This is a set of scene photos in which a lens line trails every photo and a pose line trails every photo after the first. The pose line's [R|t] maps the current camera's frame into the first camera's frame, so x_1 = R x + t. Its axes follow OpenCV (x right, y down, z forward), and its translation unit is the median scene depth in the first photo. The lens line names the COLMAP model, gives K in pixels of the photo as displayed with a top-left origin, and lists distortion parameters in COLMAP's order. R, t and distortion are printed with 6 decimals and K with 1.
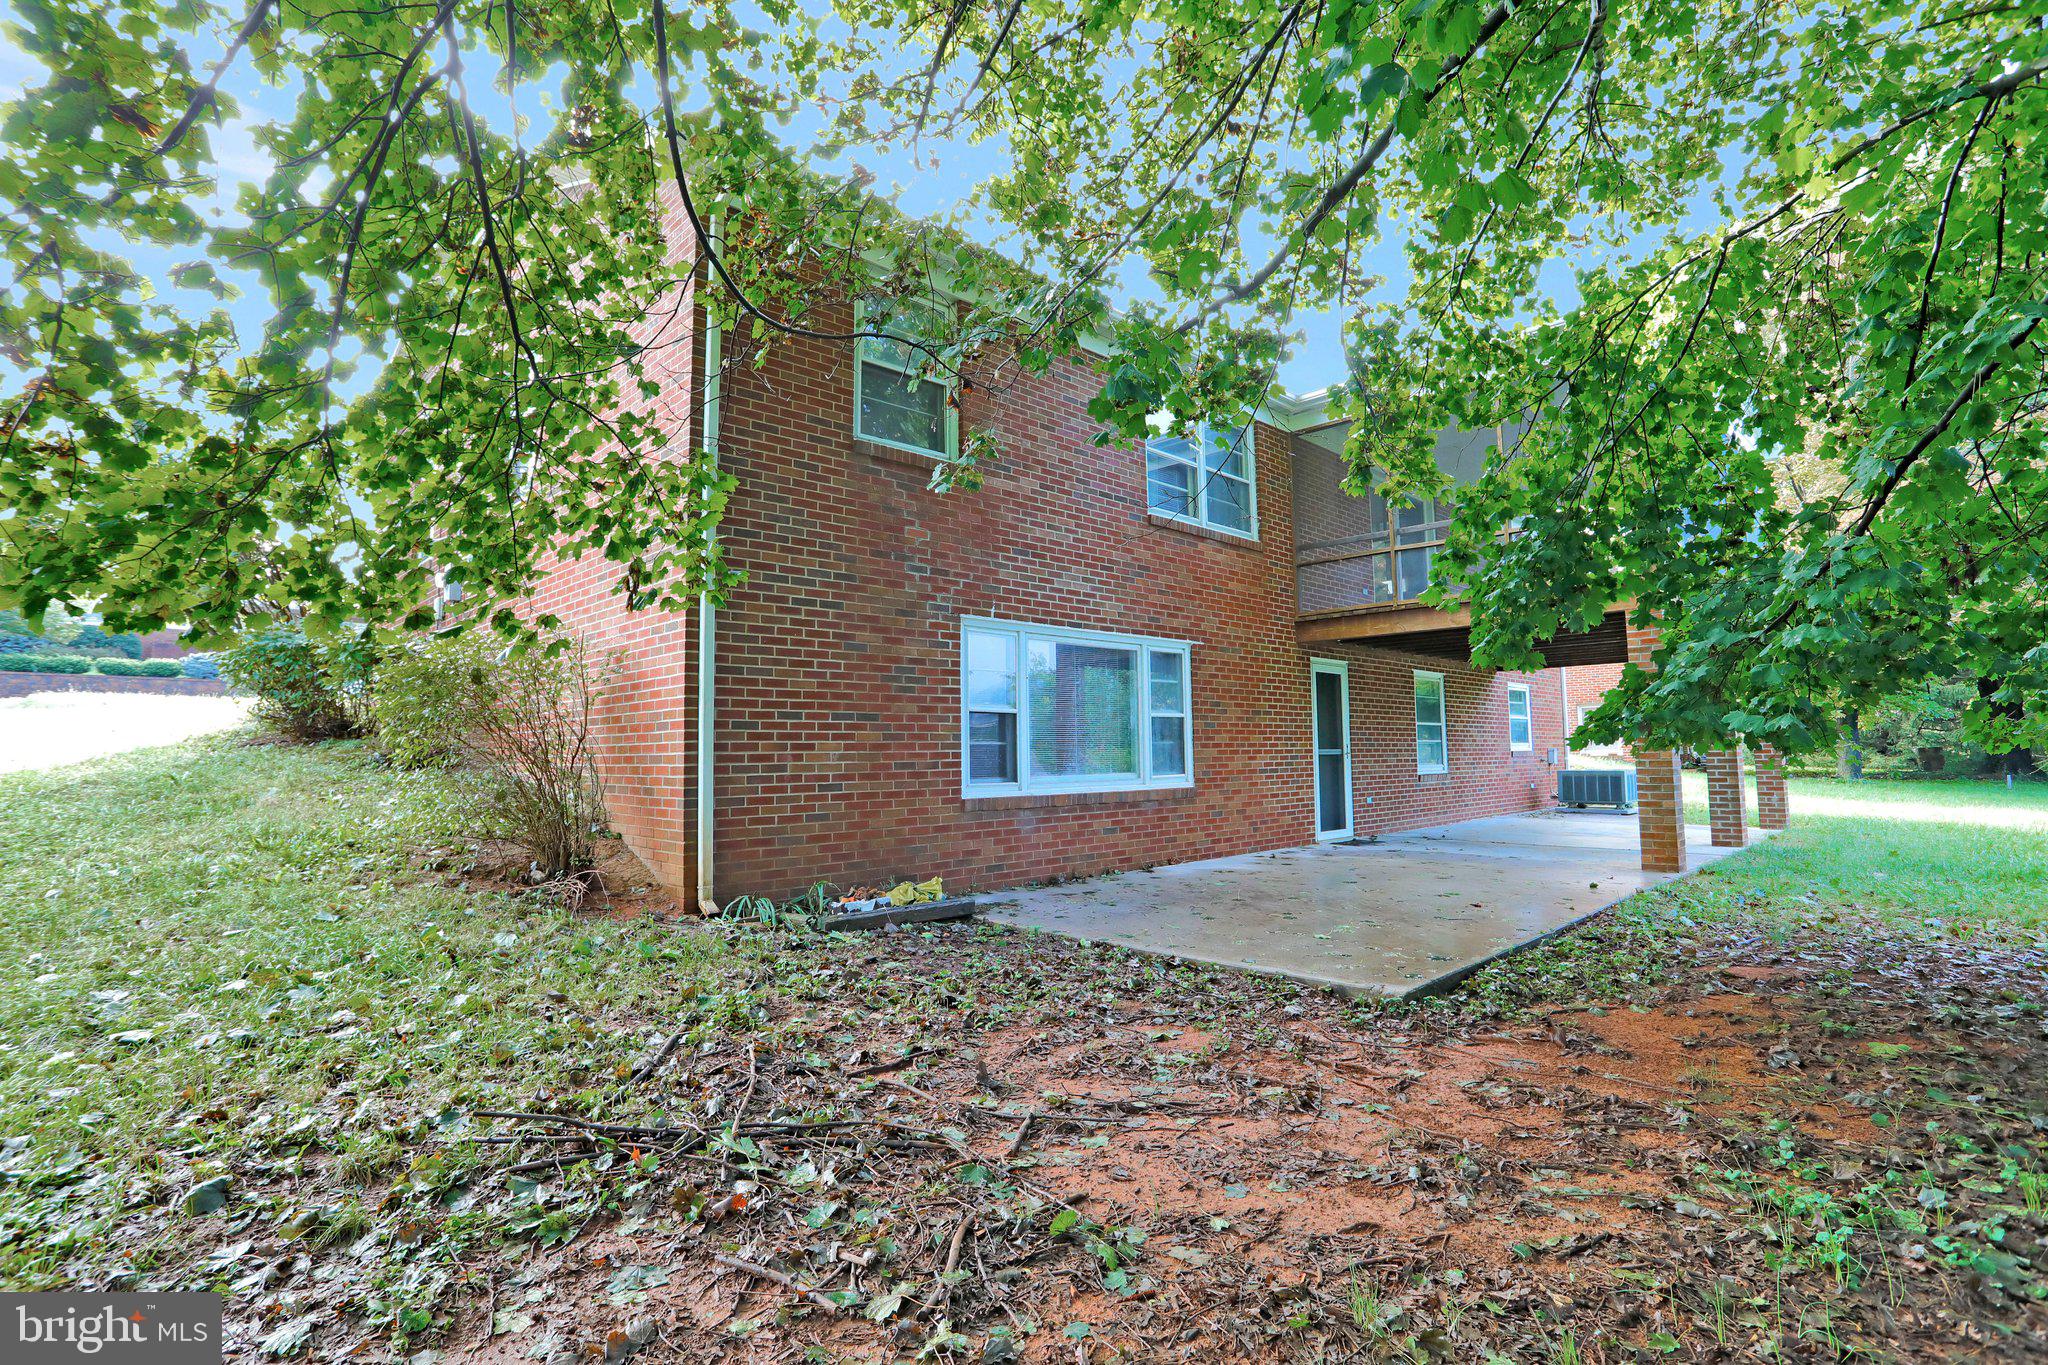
lens RADIAL K [[1016.8, 0, 1009.5], [0, 1016.8, 688.3], [0, 0, 1]] dist [-0.049847, 0.001116]
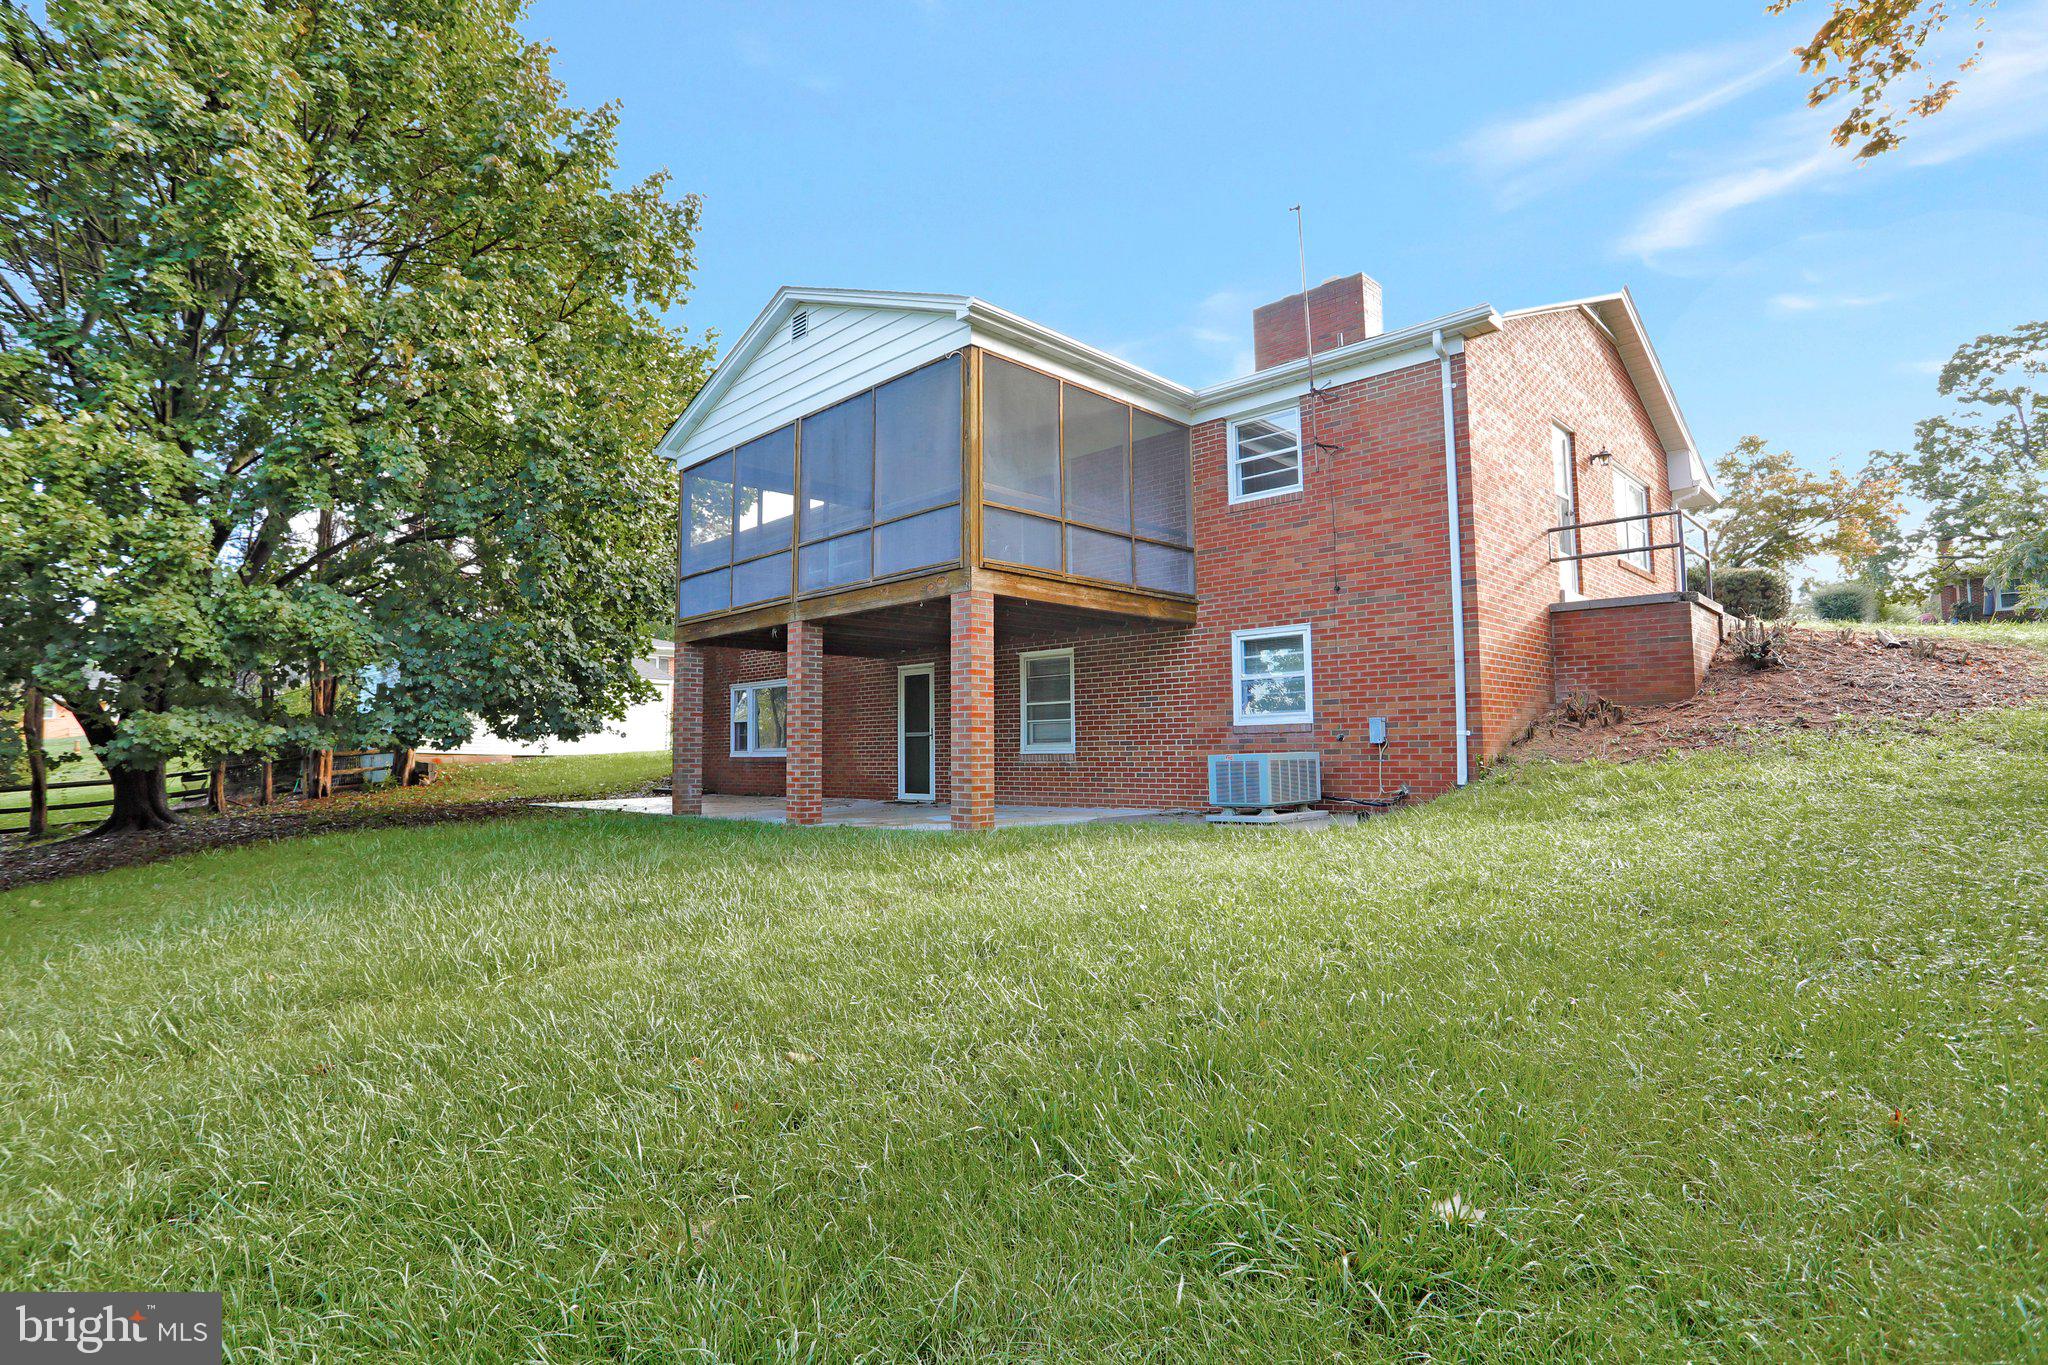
lens RADIAL K [[1016.8, 0, 1009.5], [0, 1016.8, 688.3], [0, 0, 1]] dist [-0.049847, 0.001116]
pose [[-0.021673, -0.054150, -0.998298, 1.999570], [0.073307, 0.995758, -0.055603, 0.103355], [0.997074, -0.074388, -0.017612, 1.399211]]
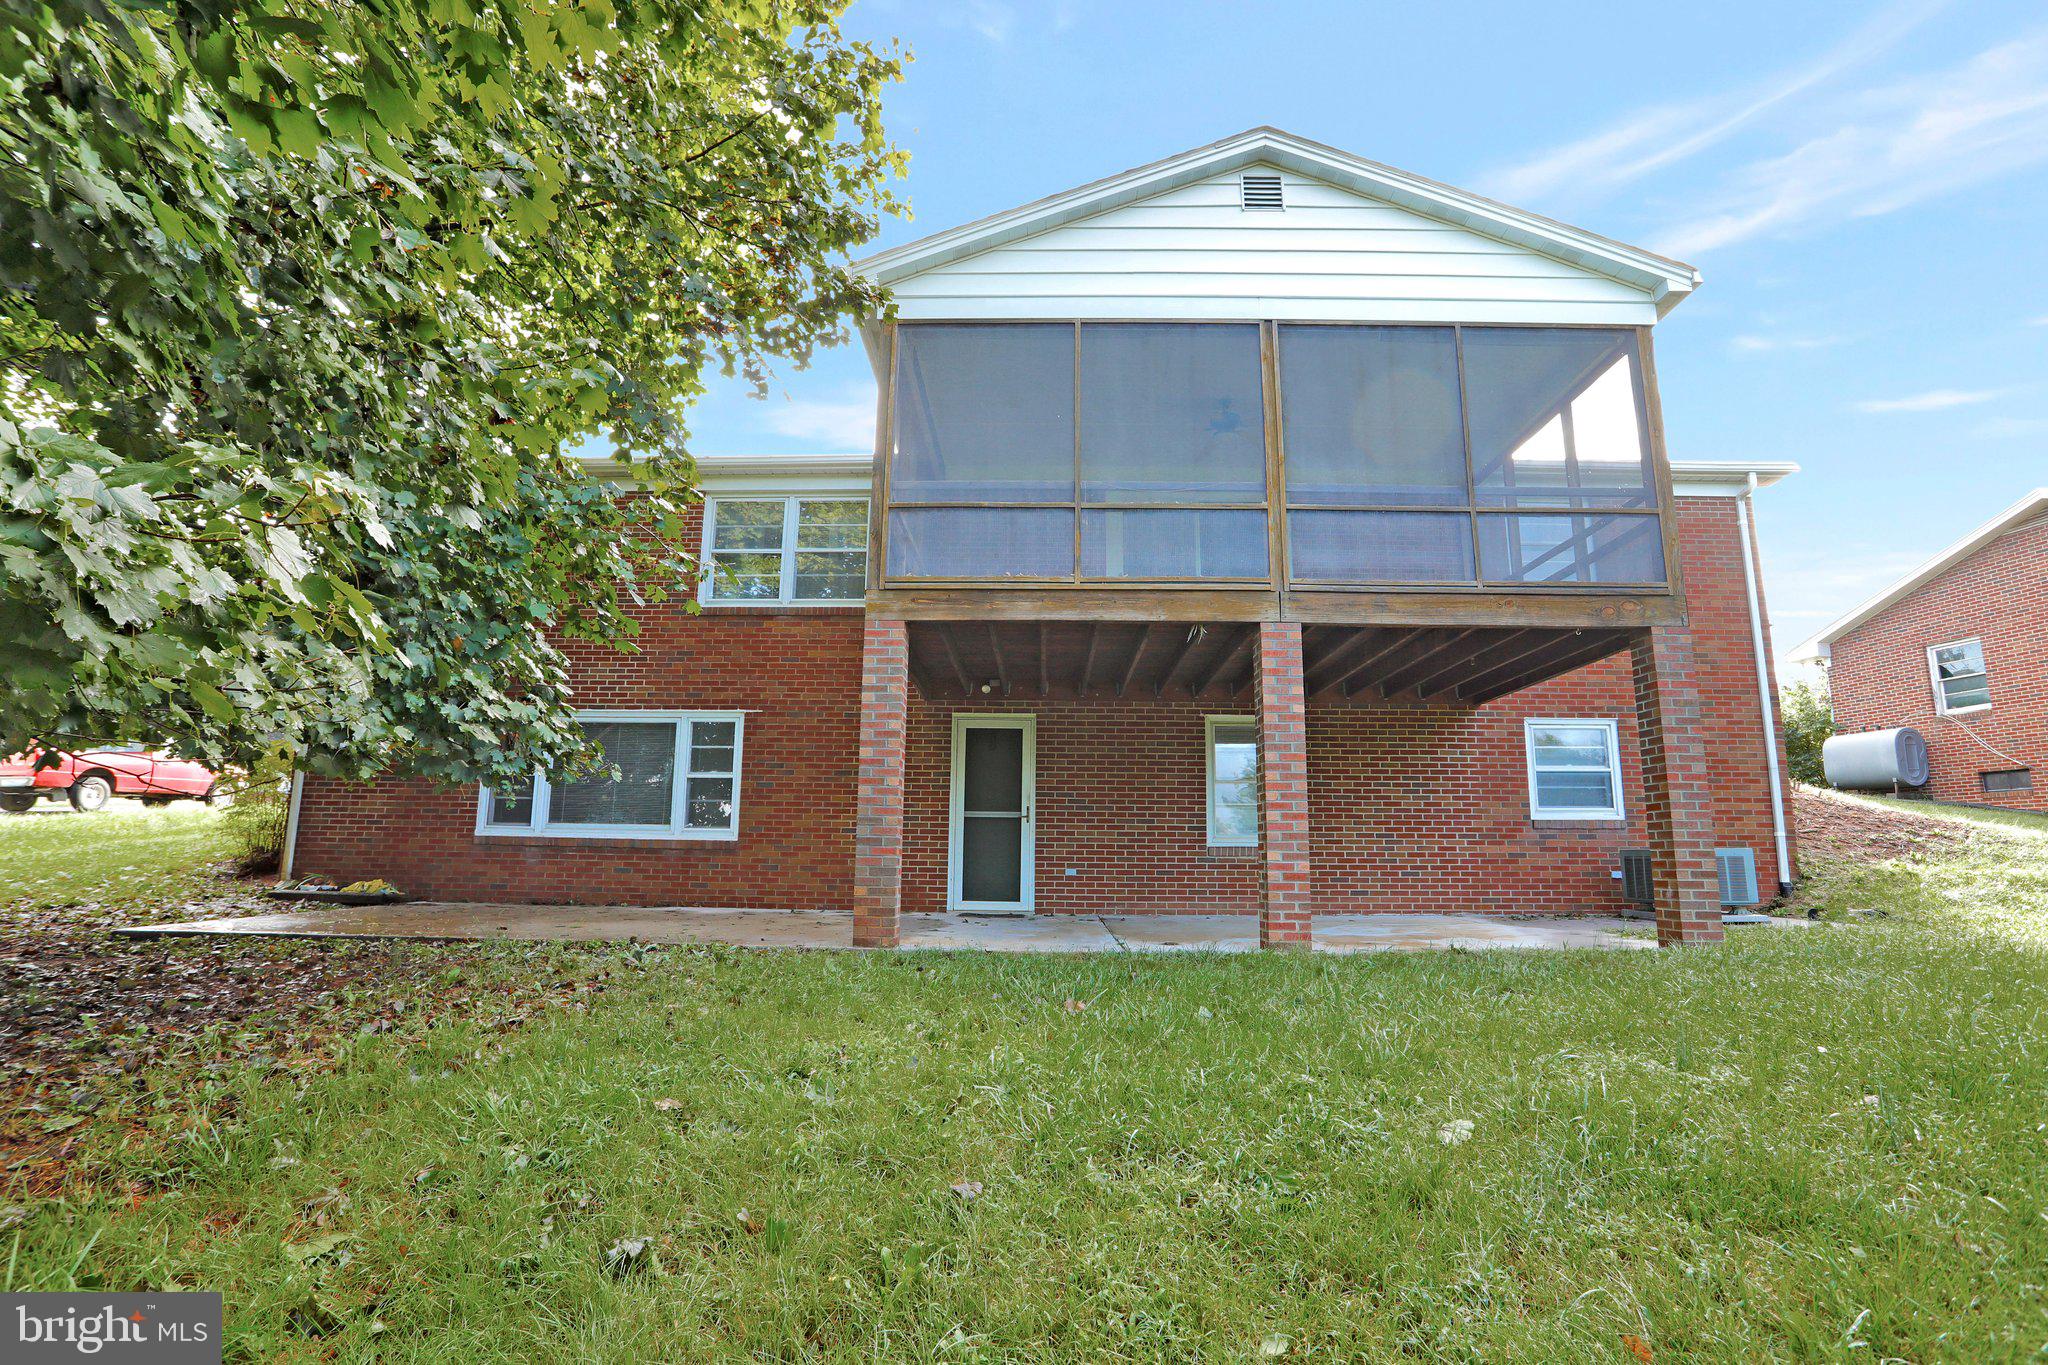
lens RADIAL K [[1016.8, 0, 1009.5], [0, 1016.8, 688.3], [0, 0, 1]] dist [-0.049847, 0.001116]
pose [[0.675246, -0.108294, -0.729599, 1.213707], [0.027186, 0.992145, -0.122104, 0.075442], [0.737091, 0.062615, 0.672886, 0.468081]]
